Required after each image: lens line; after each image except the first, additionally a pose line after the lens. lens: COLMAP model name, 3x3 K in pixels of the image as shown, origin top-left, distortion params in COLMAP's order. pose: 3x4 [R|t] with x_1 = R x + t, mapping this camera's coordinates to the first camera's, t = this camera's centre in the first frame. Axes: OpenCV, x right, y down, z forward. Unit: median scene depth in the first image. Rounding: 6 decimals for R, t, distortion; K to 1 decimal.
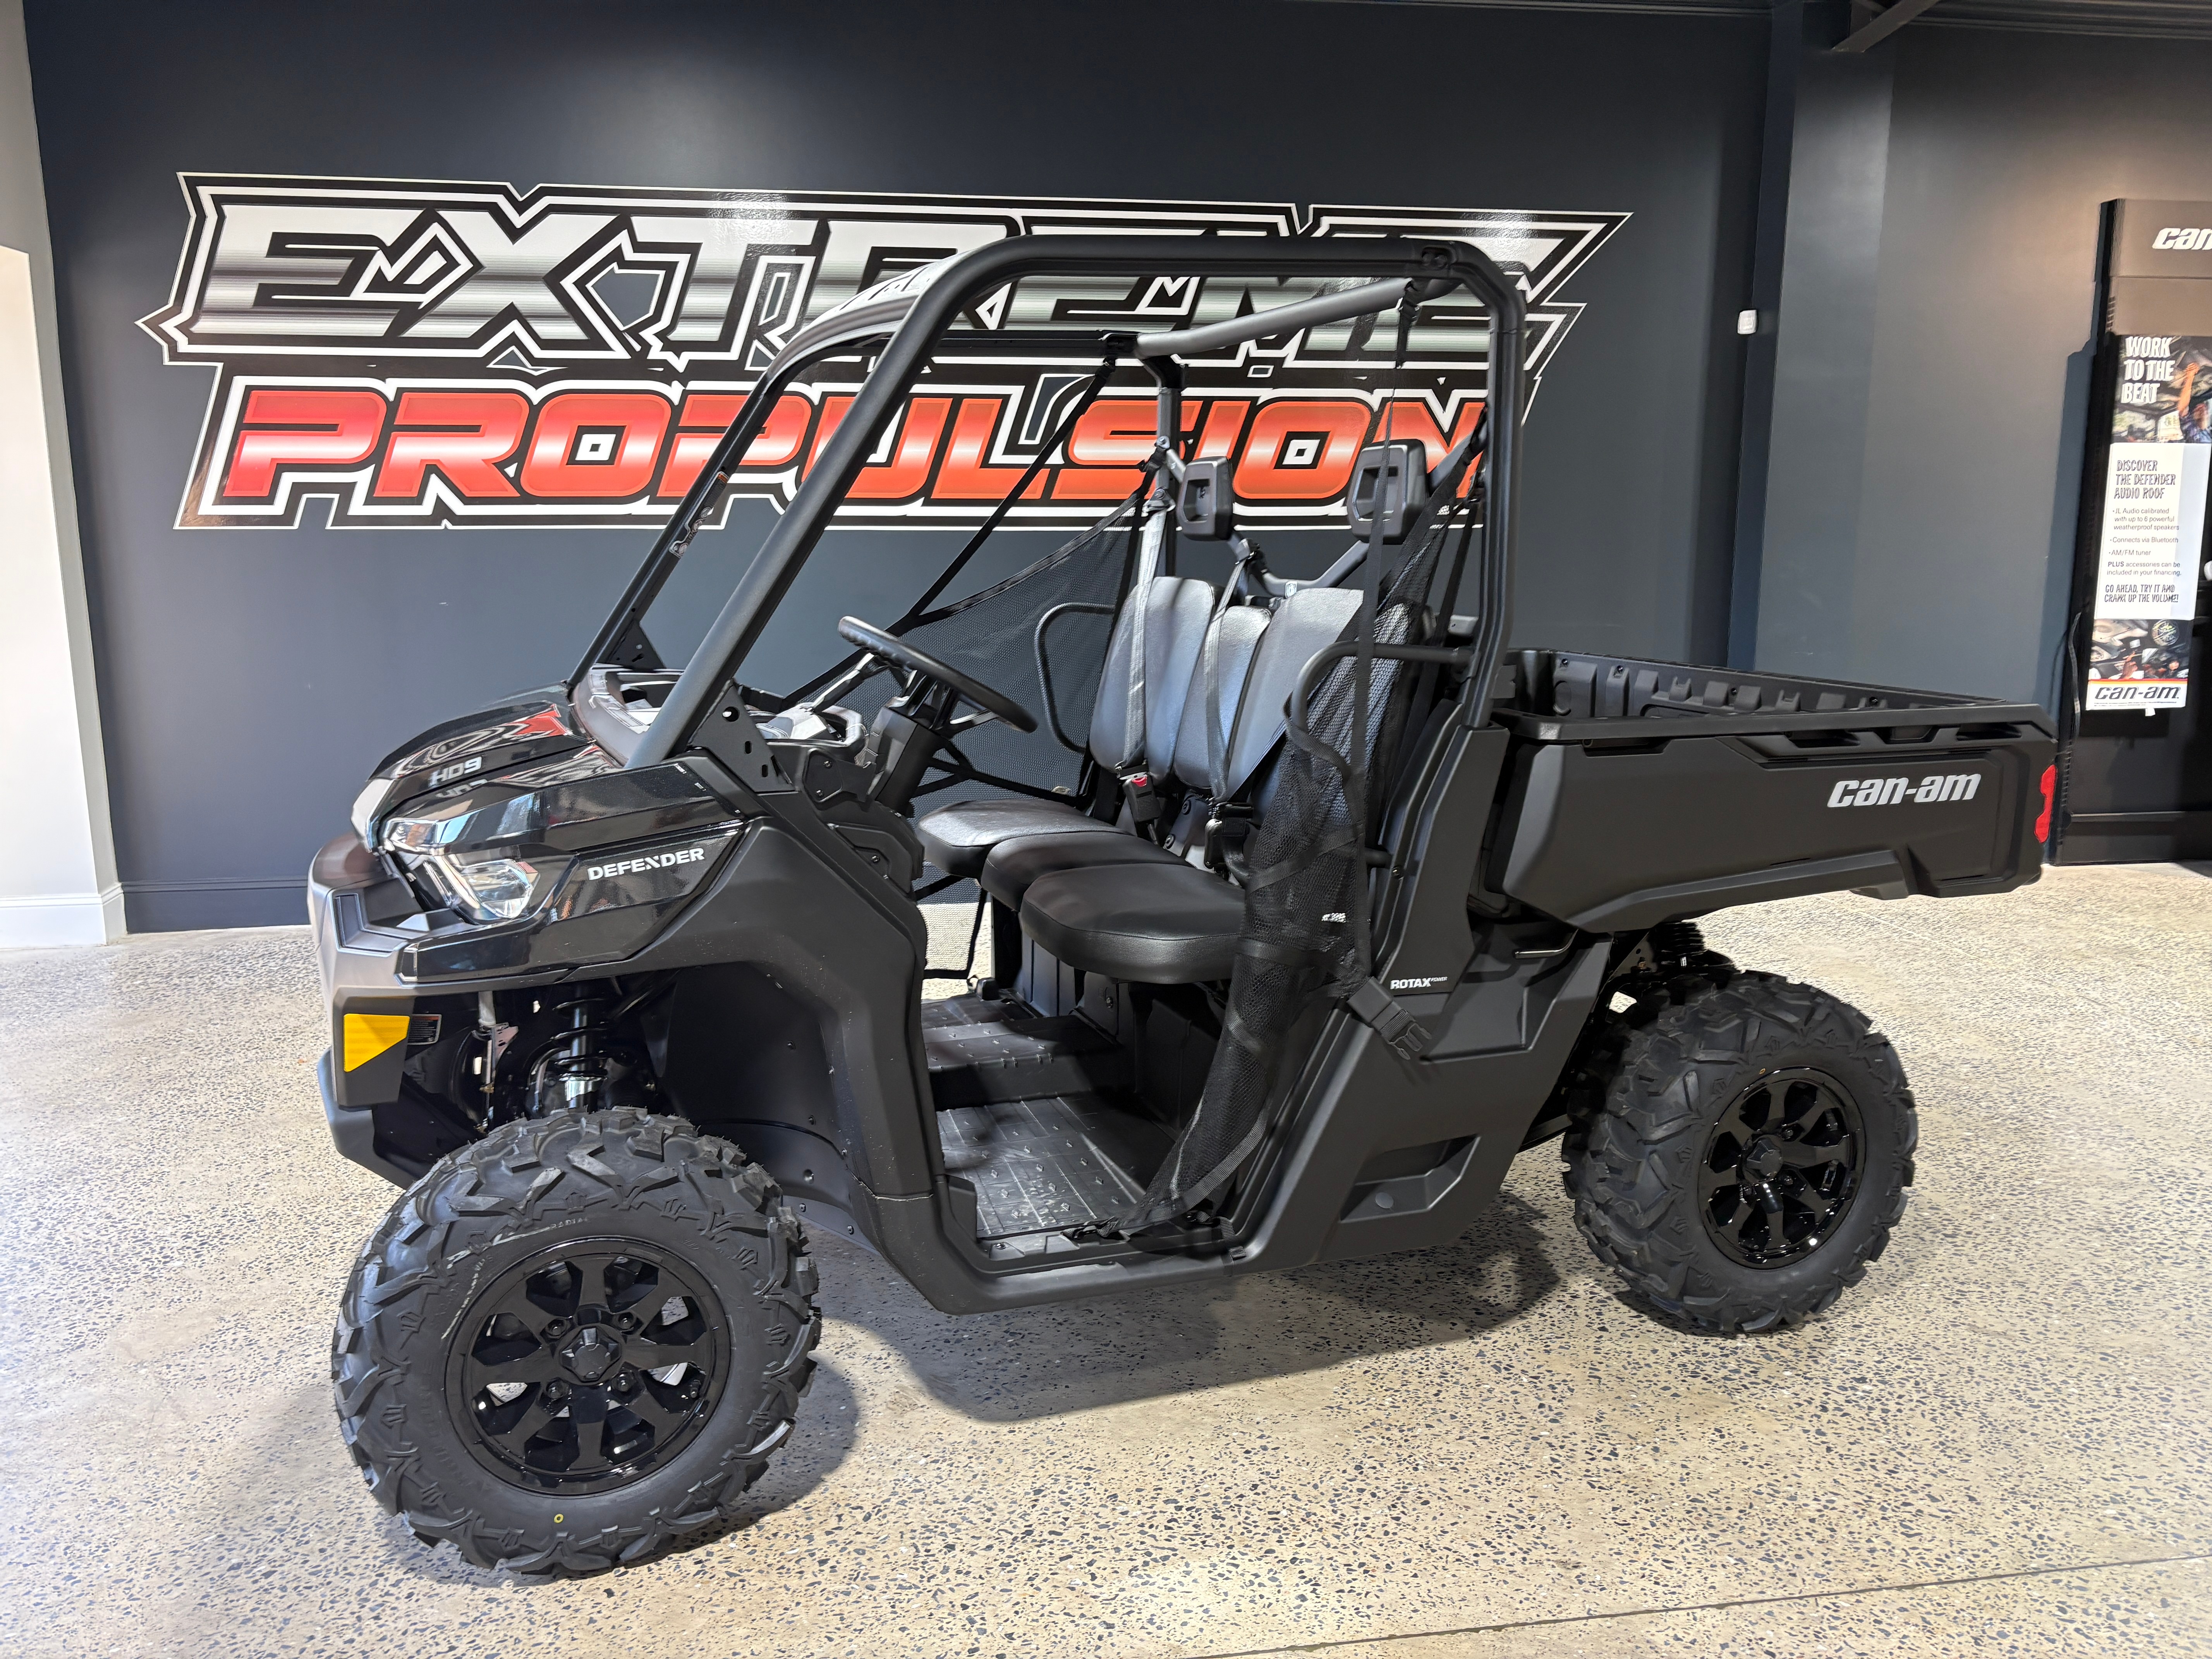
lens RADIAL K [[1674.7, 0, 1091.3], [0, 1674.7, 815.8], [0, 0, 1]] dist [0.028354, -0.022517]
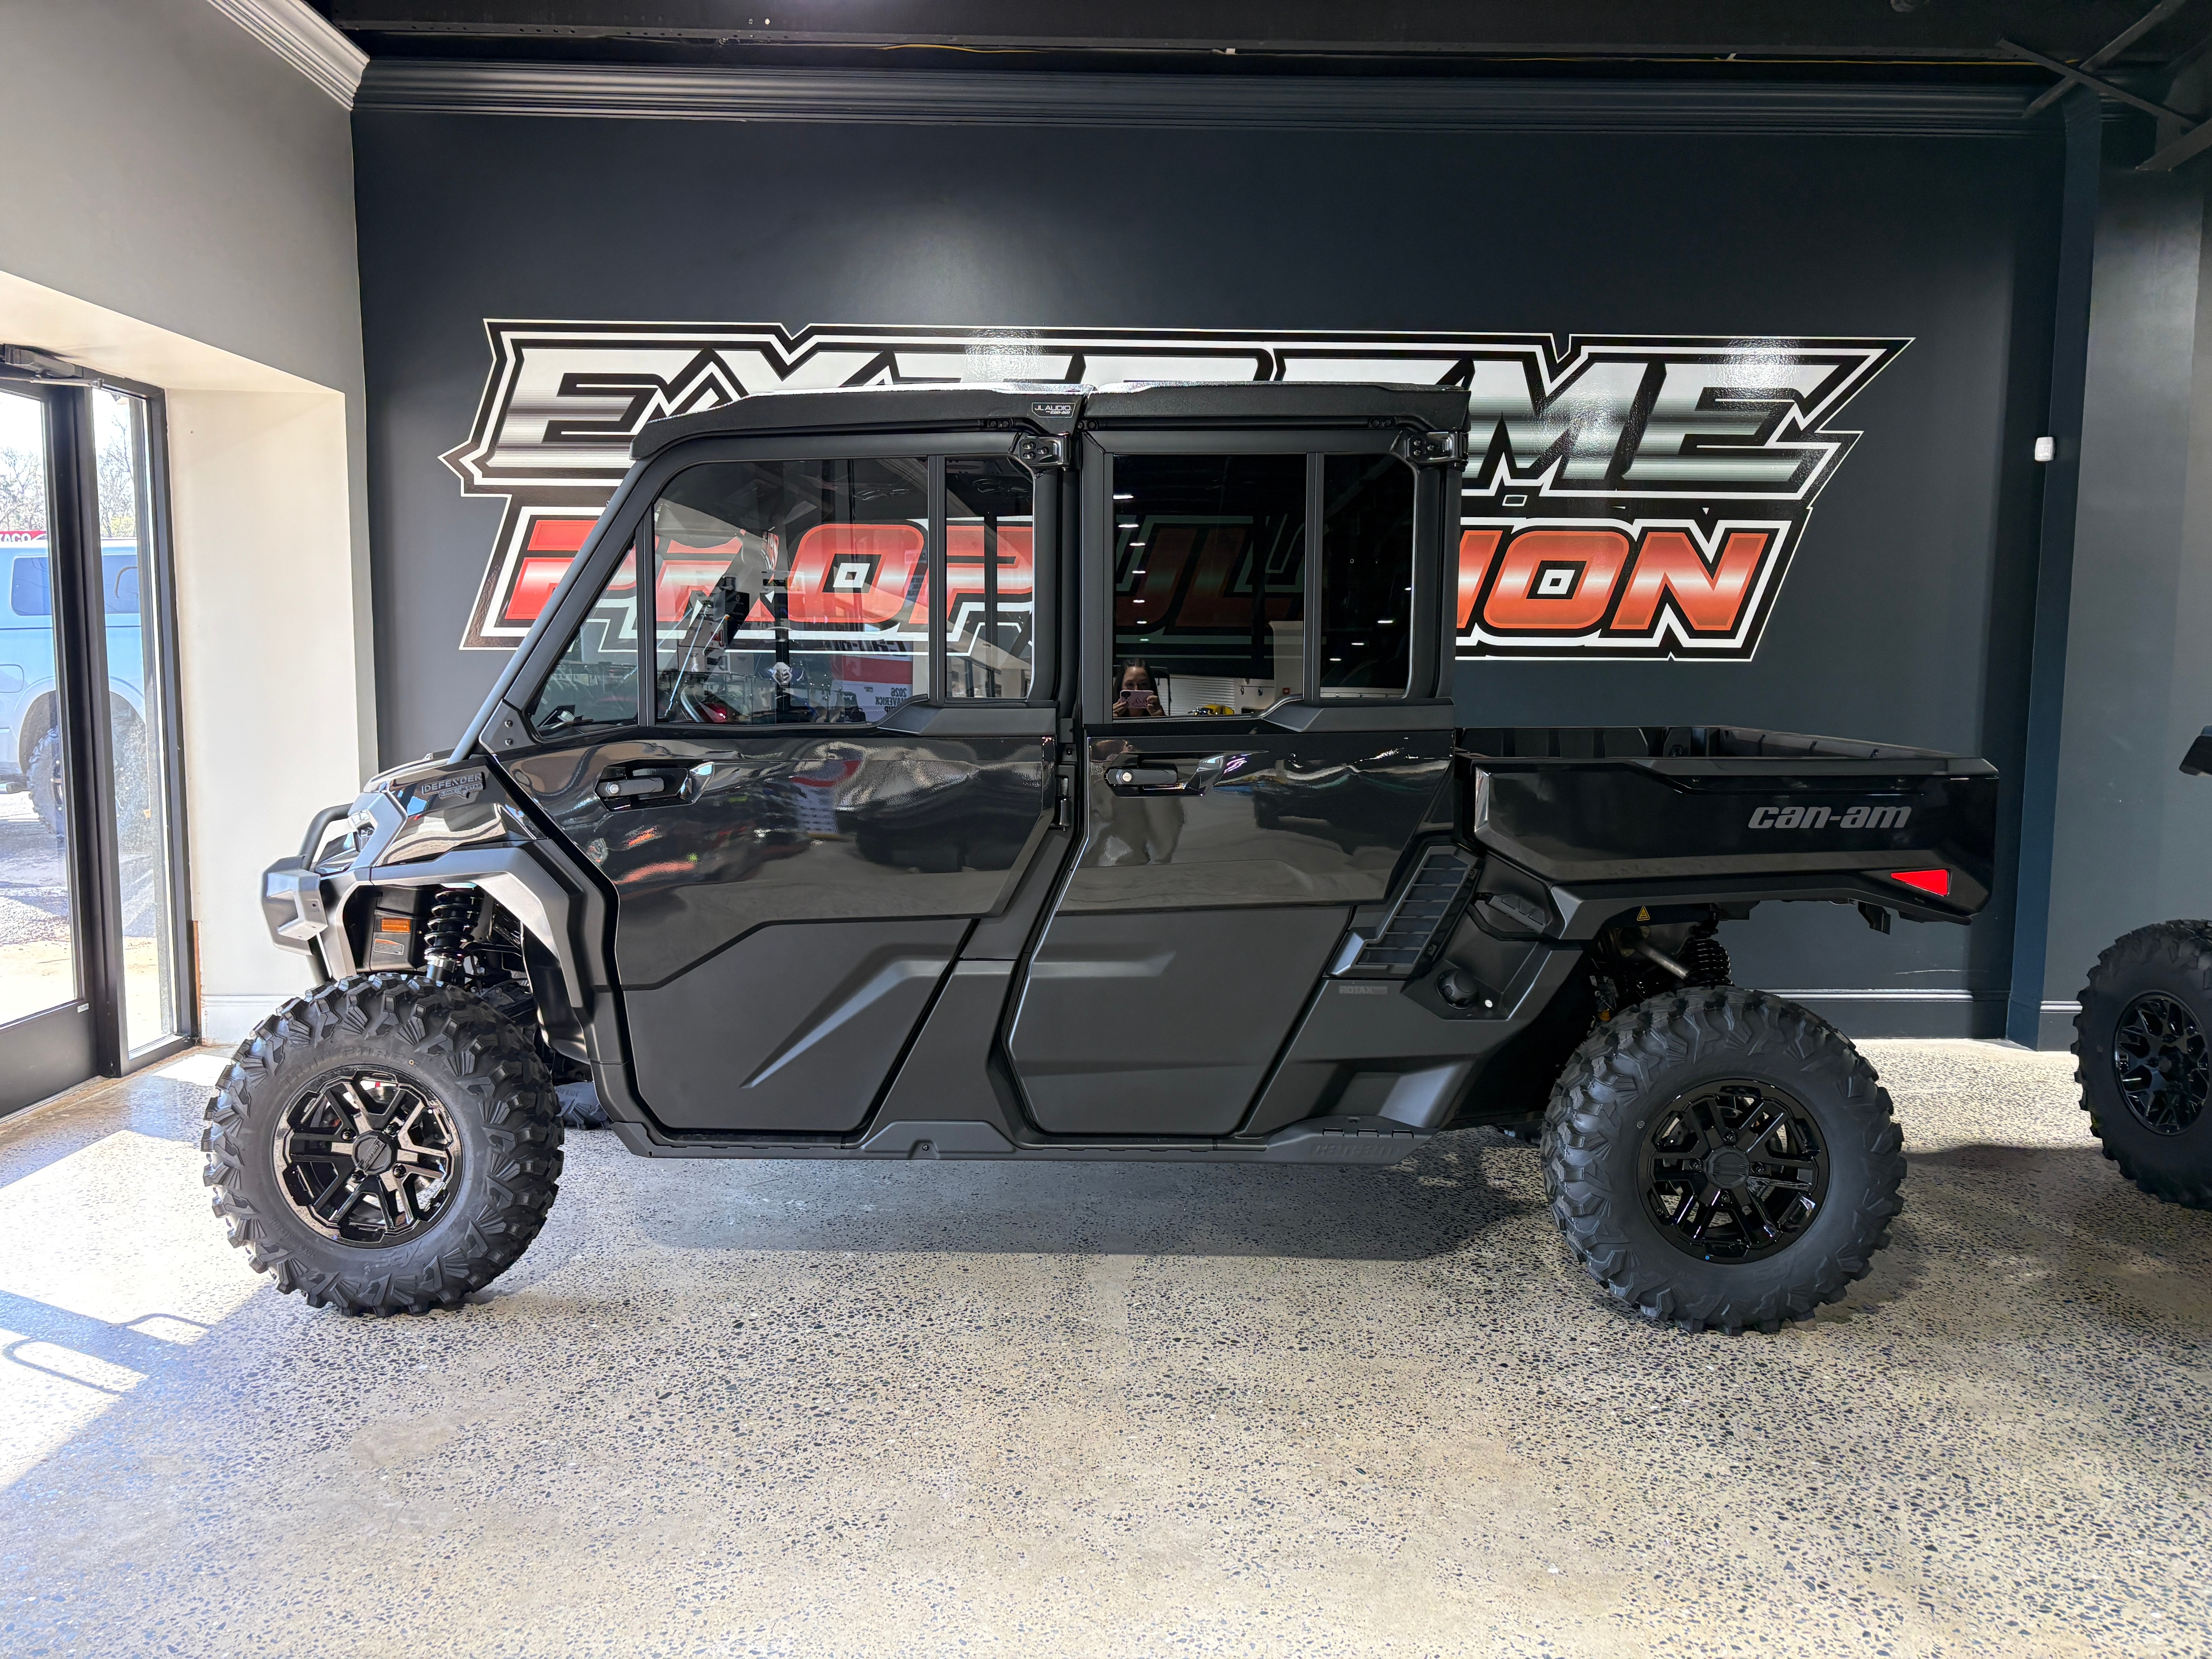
lens RADIAL K [[1674.7, 0, 1100.9], [0, 1674.7, 822.8], [0, 0, 1]] dist [0.028354, -0.022517]
pose [[0.992285, 0.023175, -0.121791, -0.015678], [-0.032364, 0.996732, -0.074019, 0.002396], [0.119677, 0.077390, 0.989792, 0.019174]]
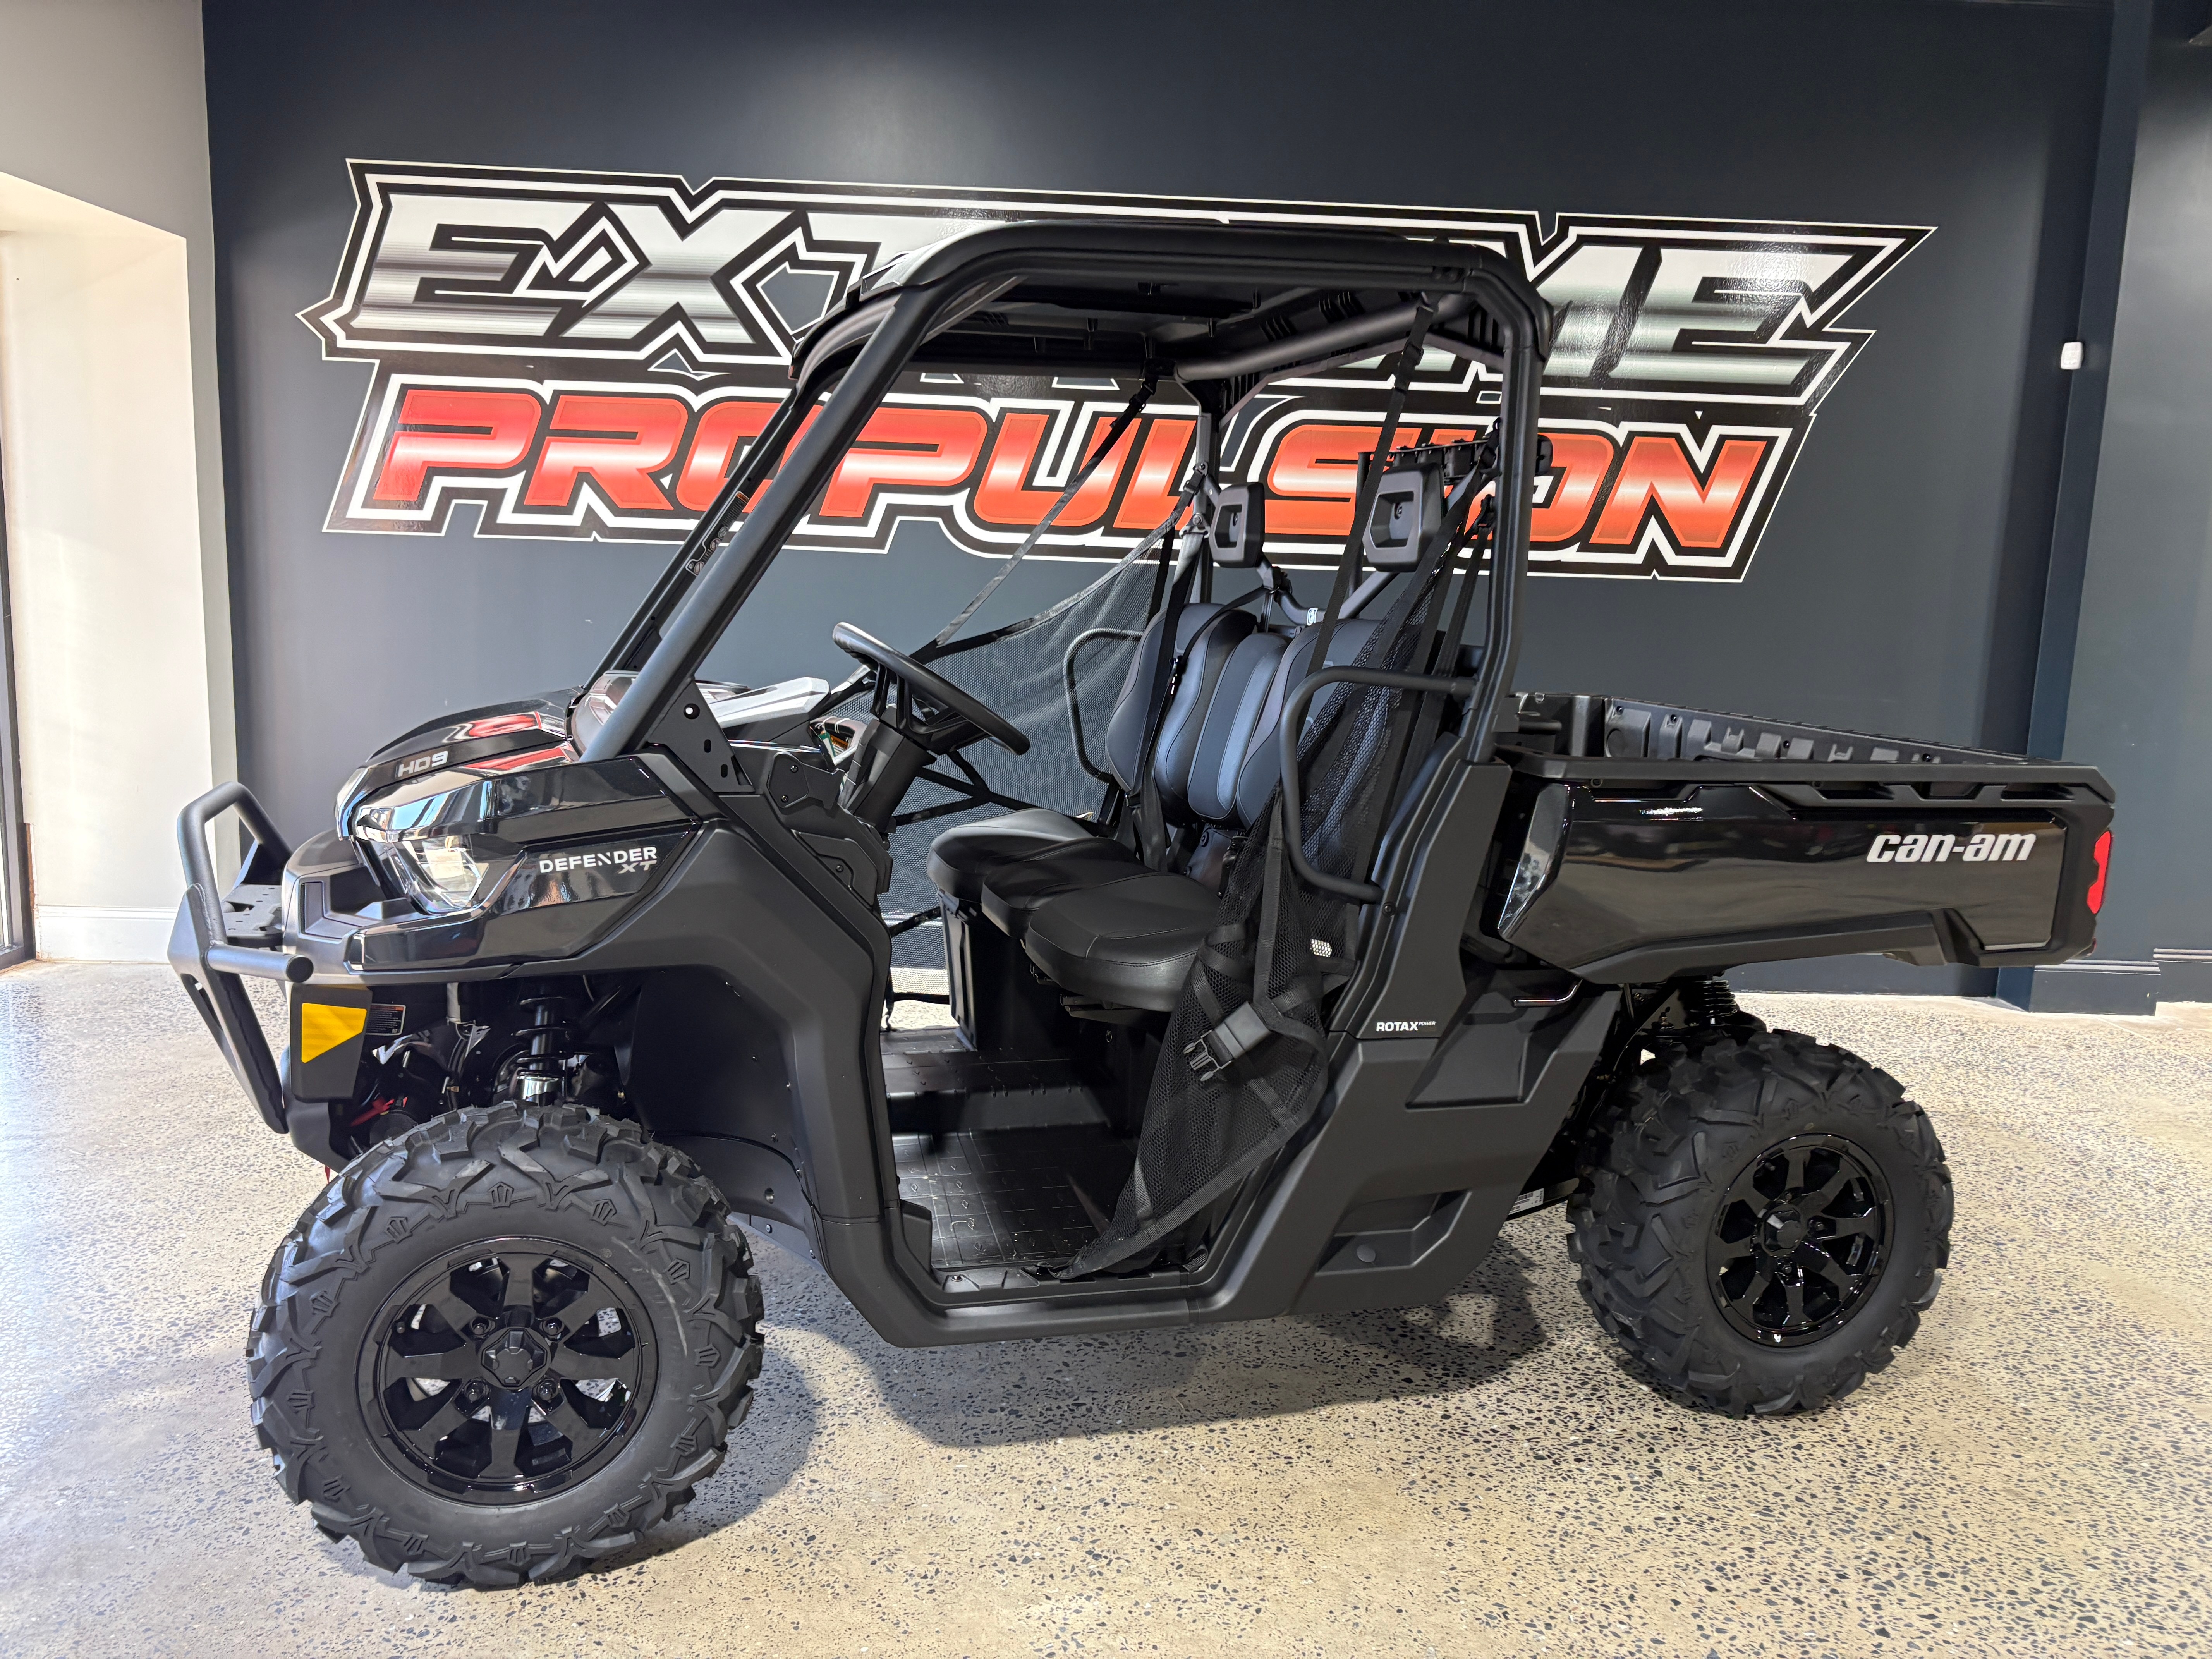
lens RADIAL K [[1674.7, 0, 1115.6], [0, 1674.7, 821.6], [0, 0, 1]] dist [0.028354, -0.022517]
pose [[0.992364, 0.053542, -0.111118, 0.015951], [-0.056625, 0.998088, -0.024773, -0.008206], [0.109579, 0.030876, 0.993498, 0.107998]]
